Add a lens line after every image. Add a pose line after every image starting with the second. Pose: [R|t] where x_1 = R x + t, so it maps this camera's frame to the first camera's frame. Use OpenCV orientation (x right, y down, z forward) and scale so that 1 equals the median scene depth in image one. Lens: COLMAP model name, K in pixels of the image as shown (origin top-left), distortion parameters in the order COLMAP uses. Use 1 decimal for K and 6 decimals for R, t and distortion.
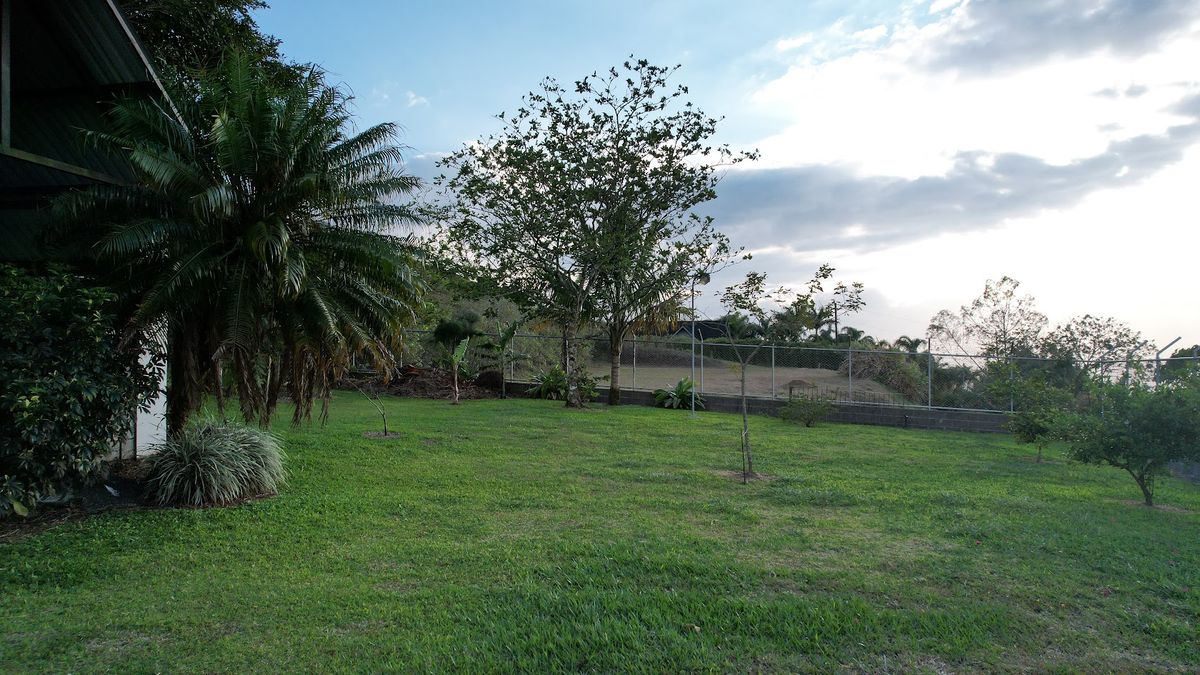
lens RADIAL K [[764.3, 0, 563.0], [0, 764.3, 349.9], [0, 0, 1]] dist [-0.002639, -0.000243]
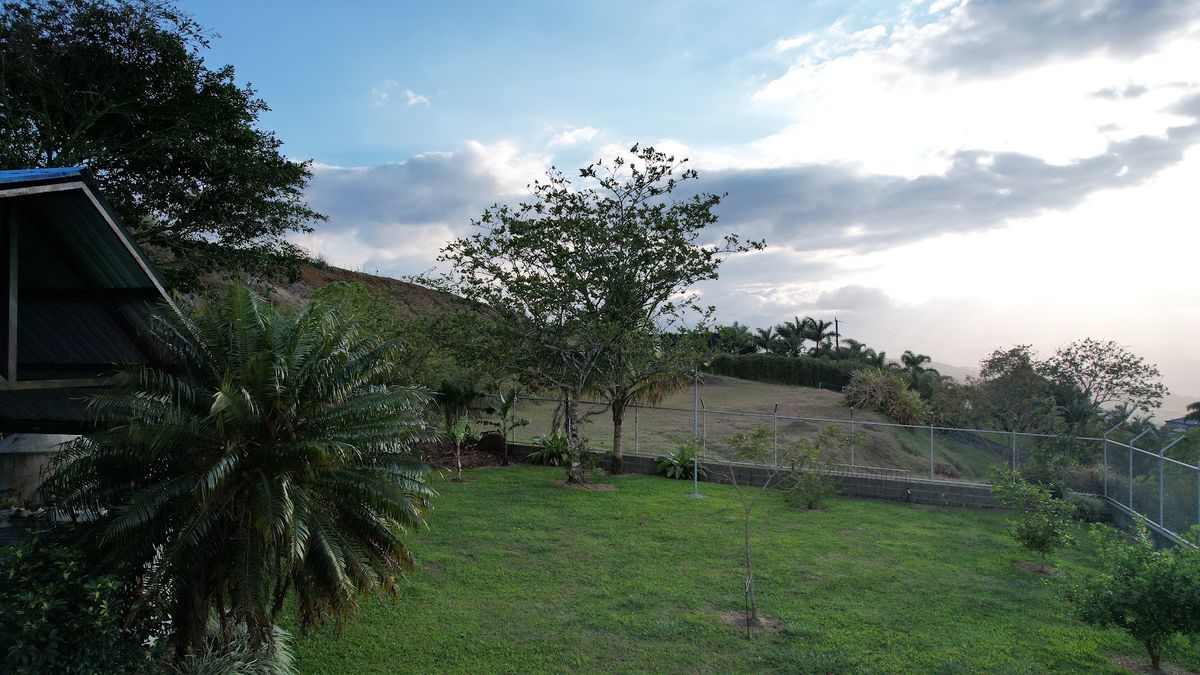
lens RADIAL K [[763.4, 0, 567.8], [0, 763.4, 339.2], [0, 0, 1]] dist [0.002847, 0.002308]
pose [[0.999965, 0.006127, 0.005634, -0.004120], [-0.006058, 0.999908, -0.012121, -0.106598], [-0.005707, 0.012086, 0.999911, -0.000621]]
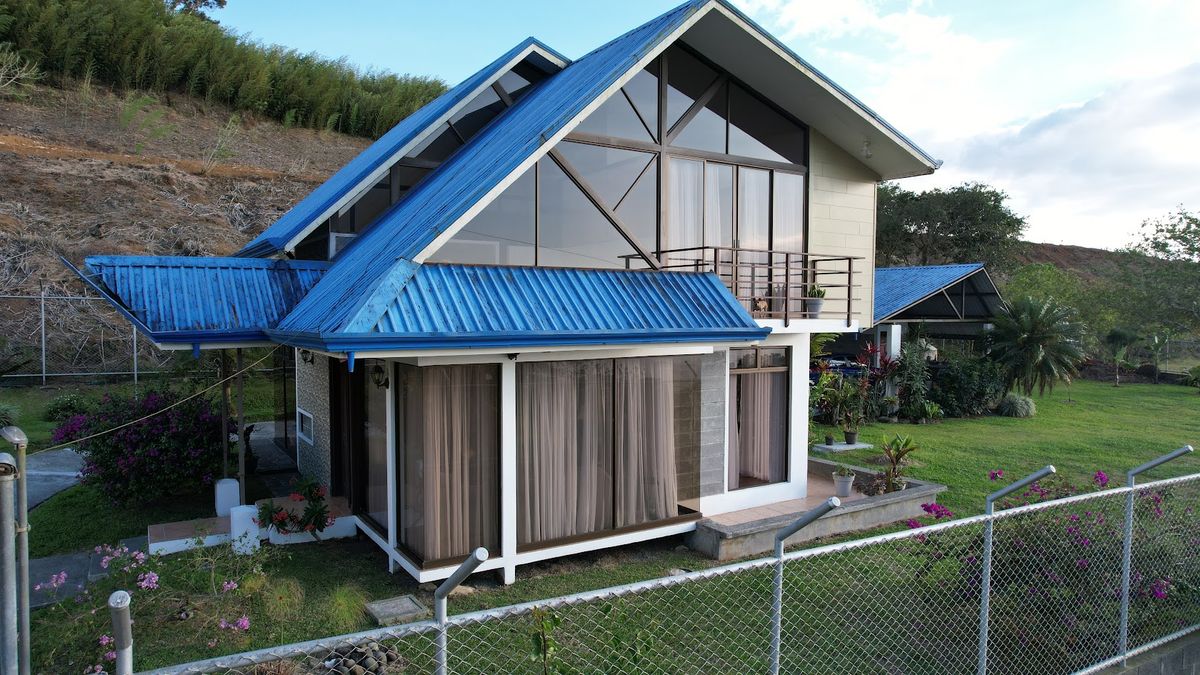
lens RADIAL K [[769.9, 0, 603.6], [0, 769.9, 344.8], [0, 0, 1]] dist [-0.066537, 0.058487]
pose [[0.712233, 0.038042, -0.700911, 0.230085], [0.002291, 0.998399, 0.056517, -0.121832], [0.701939, -0.041859, 0.711006, -1.022011]]
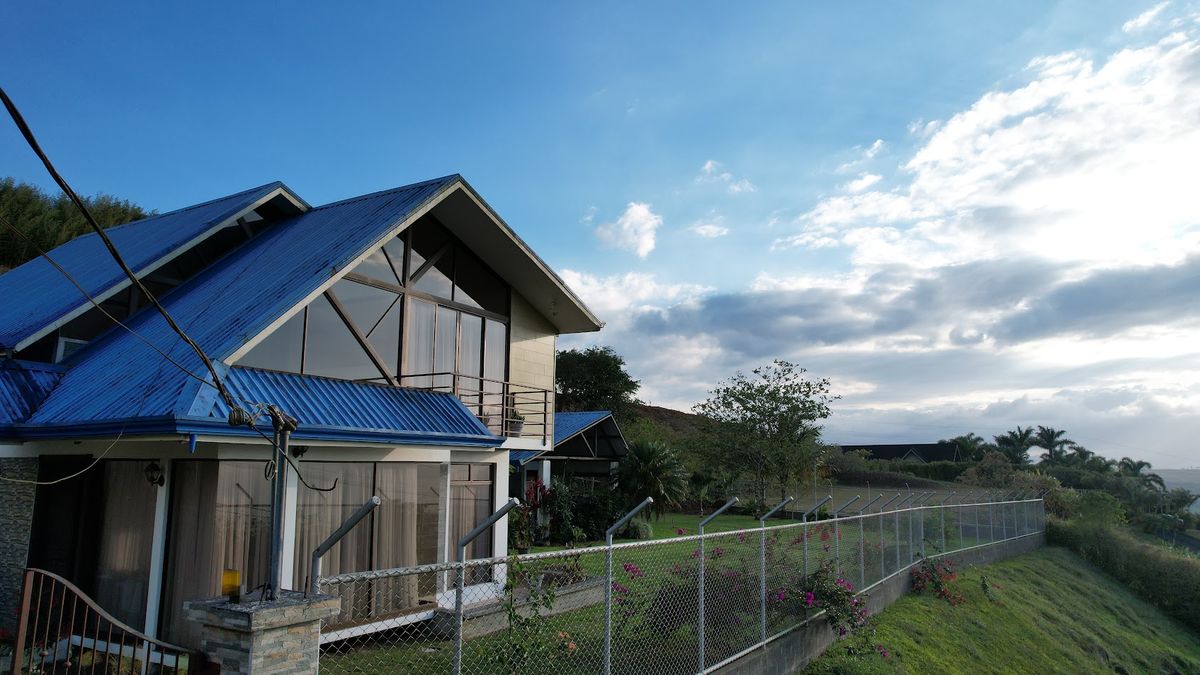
lens RADIAL K [[769.9, 0, 603.6], [0, 769.9, 344.8], [0, 0, 1]] dist [-0.066537, 0.058487]
pose [[0.960488, -0.037600, -0.275770, 0.208004], [-0.003889, 0.988922, -0.148383, -0.083227], [0.278294, 0.143592, 0.949702, -1.188170]]
